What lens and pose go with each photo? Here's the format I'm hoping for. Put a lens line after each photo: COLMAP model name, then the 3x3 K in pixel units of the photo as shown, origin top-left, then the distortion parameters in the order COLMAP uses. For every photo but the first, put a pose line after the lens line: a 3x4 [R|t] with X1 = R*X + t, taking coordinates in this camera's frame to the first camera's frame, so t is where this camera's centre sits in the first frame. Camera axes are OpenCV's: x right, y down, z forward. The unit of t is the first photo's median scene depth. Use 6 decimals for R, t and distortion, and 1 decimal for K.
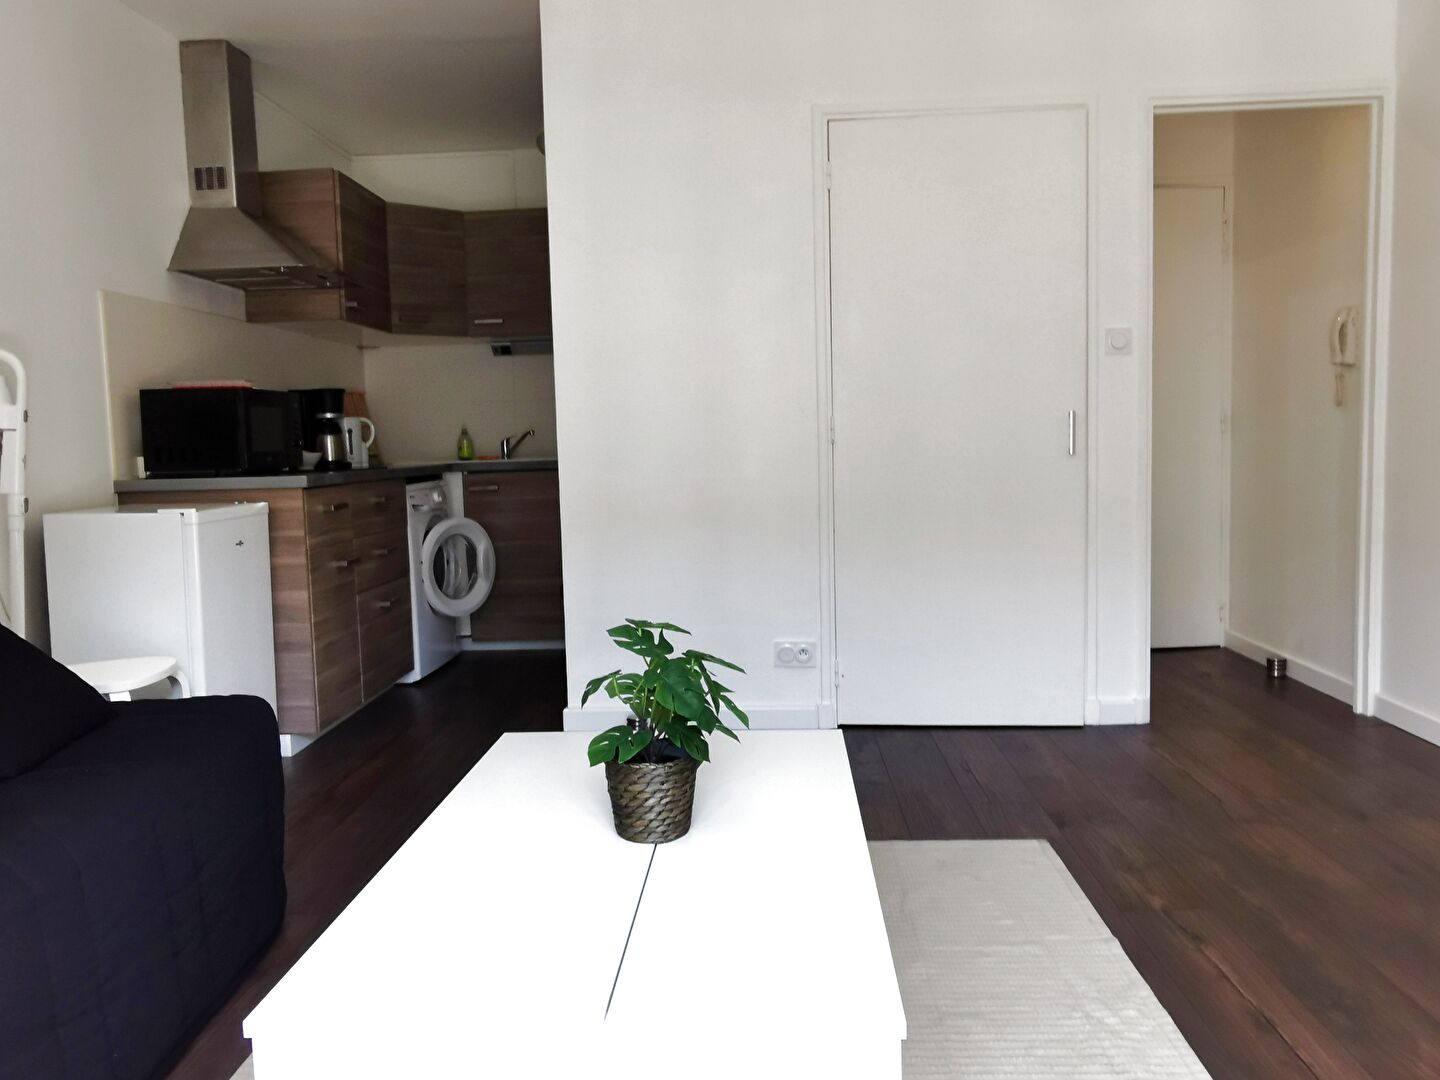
lens RADIAL K [[1093.6, 0, 720.0], [0, 1093.6, 540.0], [0, 0, 1]] dist [0.001385, -0.060967]
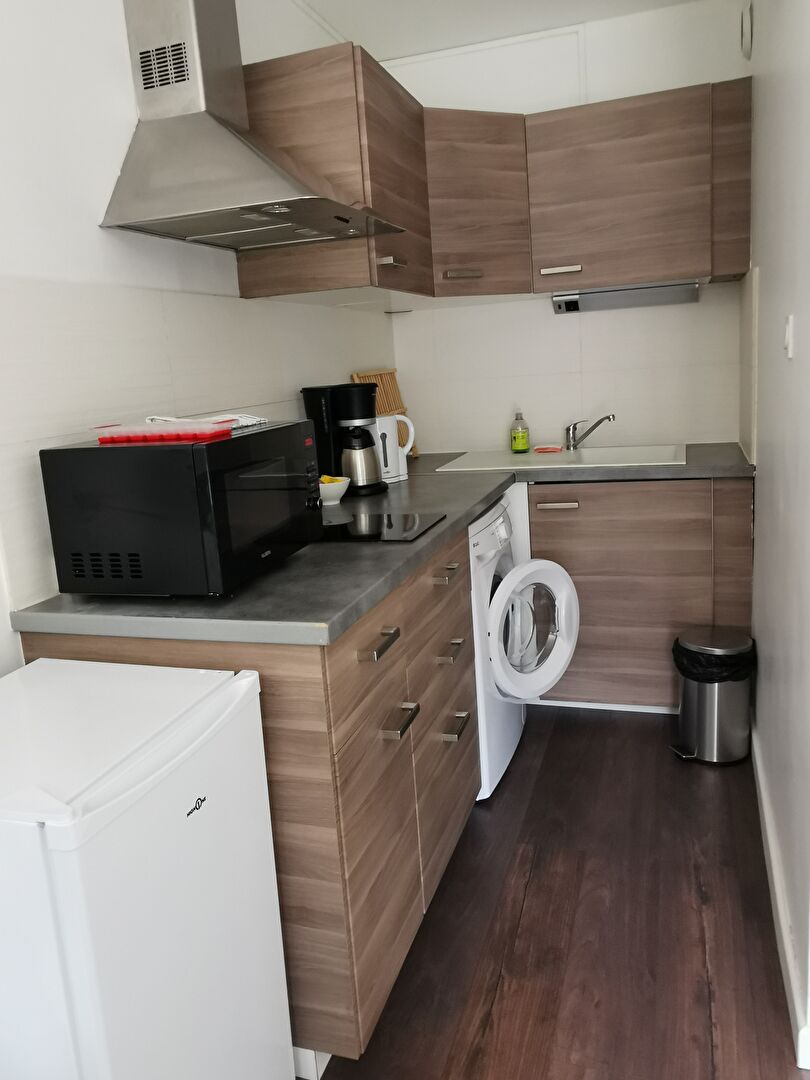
lens RADIAL K [[820.2, 0, 405.0], [0, 820.2, 540.0], [0, 0, 1]] dist [0.001385, -0.060967]
pose [[0.961732, 0.016585, -0.273488, -0.187784], [0.020524, 0.991001, 0.132272, -0.113747], [0.273221, -0.132823, 0.952737, 0.508551]]
